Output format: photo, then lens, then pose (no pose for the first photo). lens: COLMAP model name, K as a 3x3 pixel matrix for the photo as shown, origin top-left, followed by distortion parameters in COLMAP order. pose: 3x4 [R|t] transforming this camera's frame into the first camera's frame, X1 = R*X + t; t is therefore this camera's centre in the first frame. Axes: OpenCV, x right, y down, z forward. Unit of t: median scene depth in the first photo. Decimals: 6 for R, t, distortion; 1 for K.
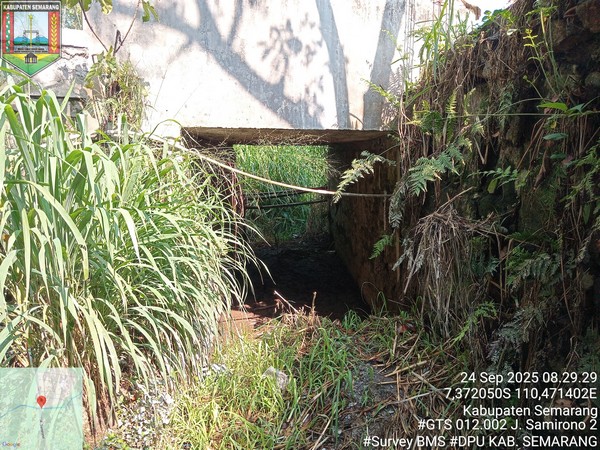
lens RADIAL K [[455.9, 0, 297.7], [0, 455.9, 222.8], [0, 0, 1]] dist [0.068626, -0.112459]
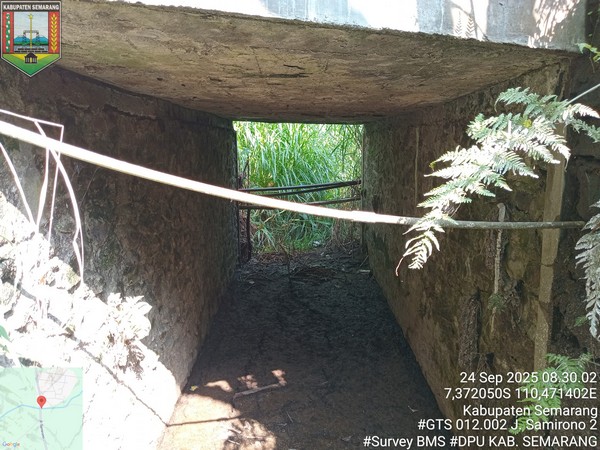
lens RADIAL K [[455.9, 0, 297.7], [0, 455.9, 222.8], [0, 0, 1]] dist [0.068626, -0.112459]
pose [[0.997679, 0.029061, -0.061574, 0.025336], [-0.027621, 0.999328, 0.024102, -0.071673], [0.062233, -0.022345, 0.997811, 0.685099]]
